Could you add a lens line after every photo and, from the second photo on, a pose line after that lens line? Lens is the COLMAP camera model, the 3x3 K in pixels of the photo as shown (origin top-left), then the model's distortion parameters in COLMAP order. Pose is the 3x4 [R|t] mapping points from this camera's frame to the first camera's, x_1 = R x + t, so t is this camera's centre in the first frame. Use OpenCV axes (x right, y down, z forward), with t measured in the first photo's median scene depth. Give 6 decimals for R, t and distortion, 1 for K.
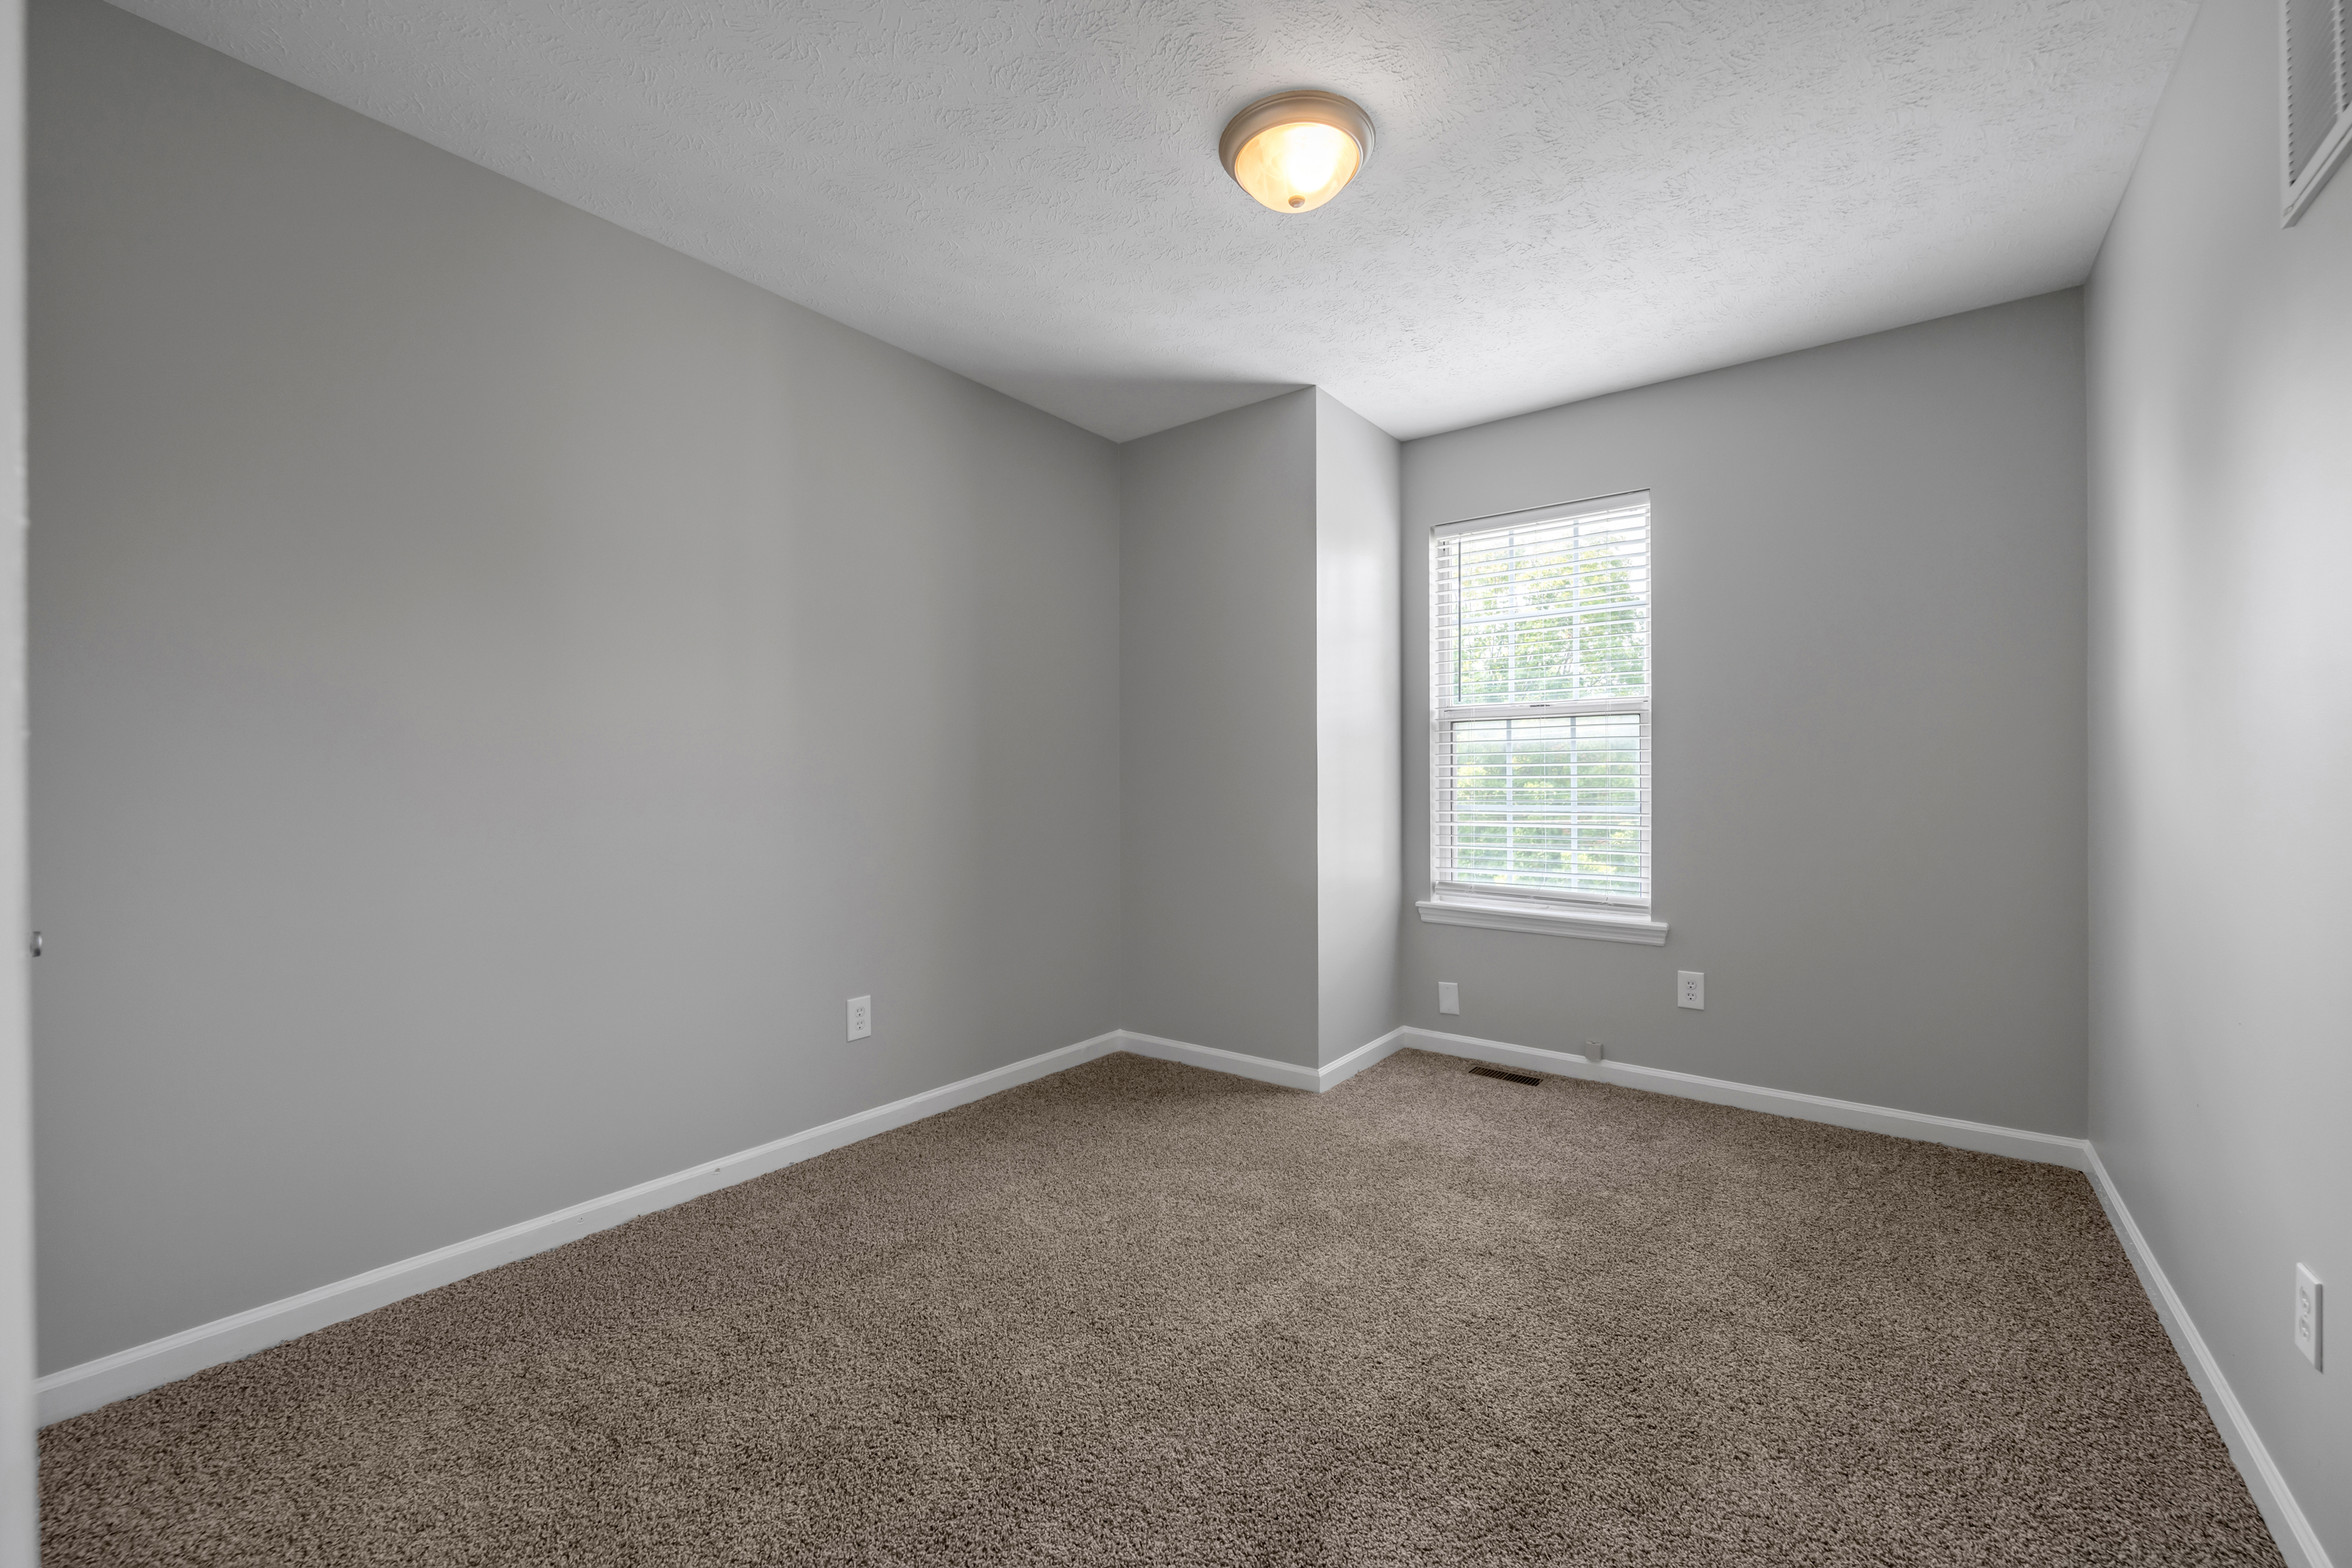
lens RADIAL K [[955.7, 0, 1218.9], [0, 955.7, 777.9], [0, 0, 1]] dist [-0.000711, -0.000182]
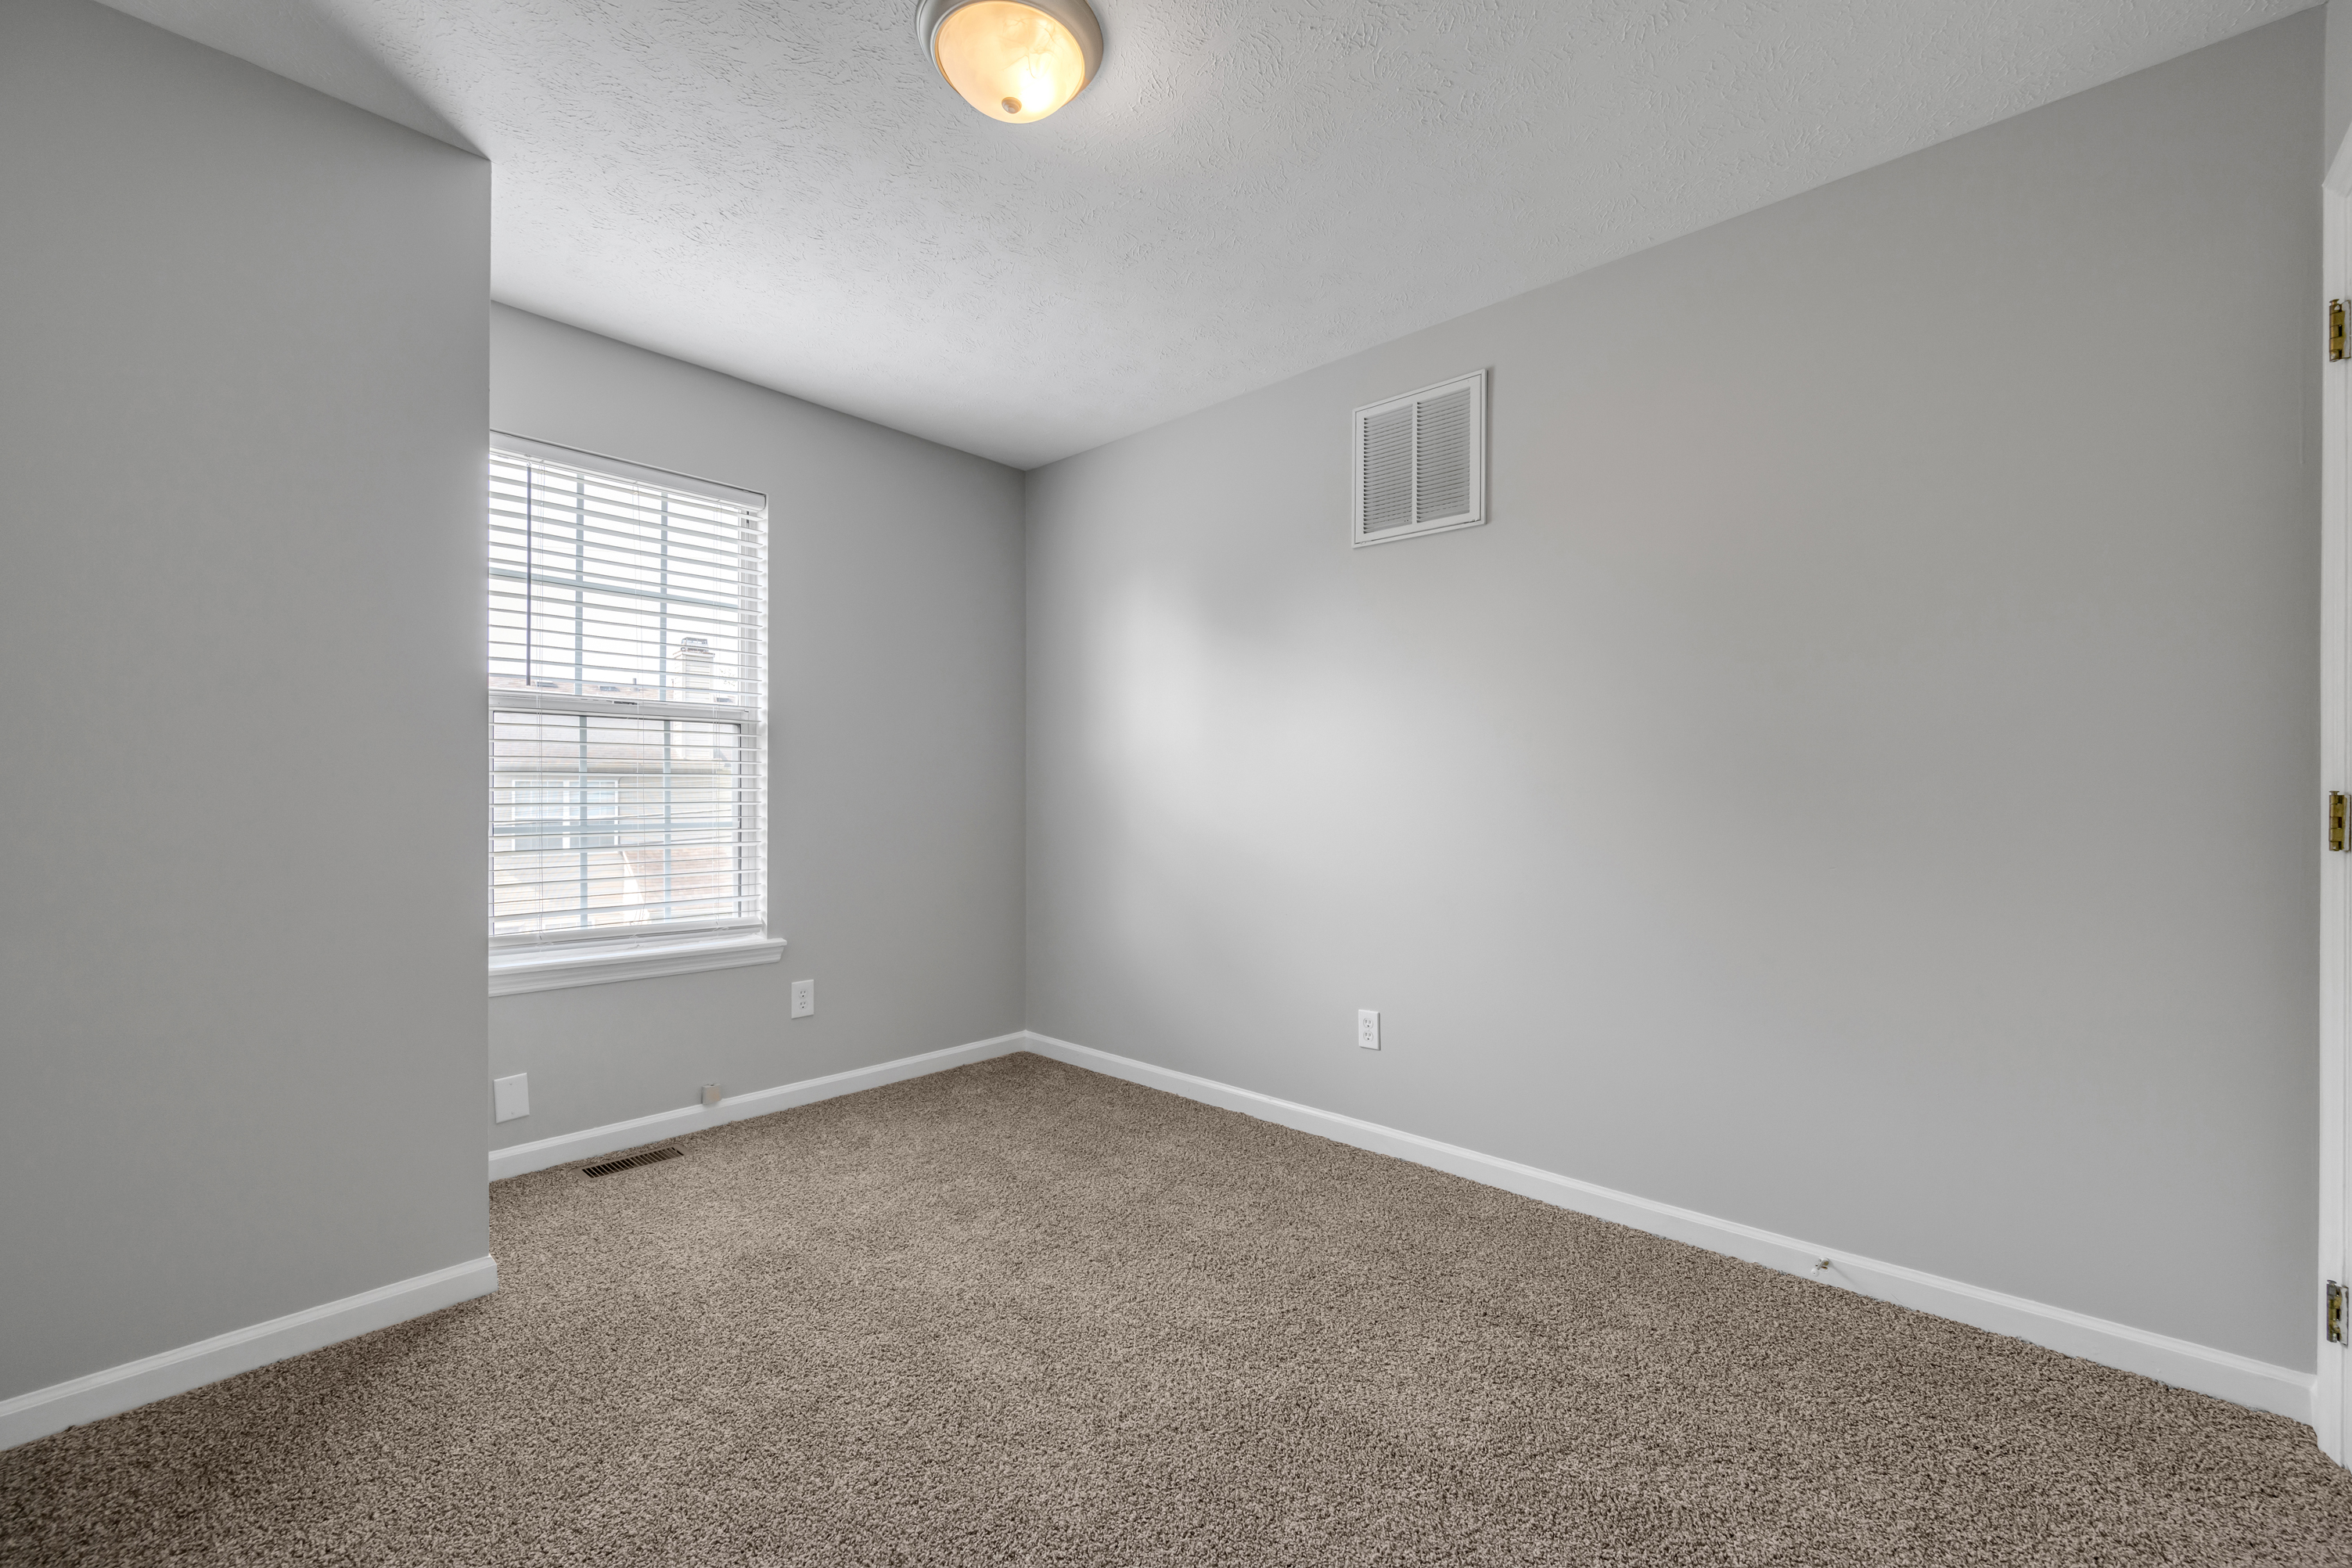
lens RADIAL K [[936.5, 0, 1178.8], [0, 936.5, 791.2], [0, 0, 1]] dist [0.000999, 0.000128]
pose [[0.110455, 0.006461, 0.993860, -0.452693], [-0.006337, 0.999963, -0.005796, 0.002171], [-0.993861, -0.005658, 0.110492, 0.477755]]
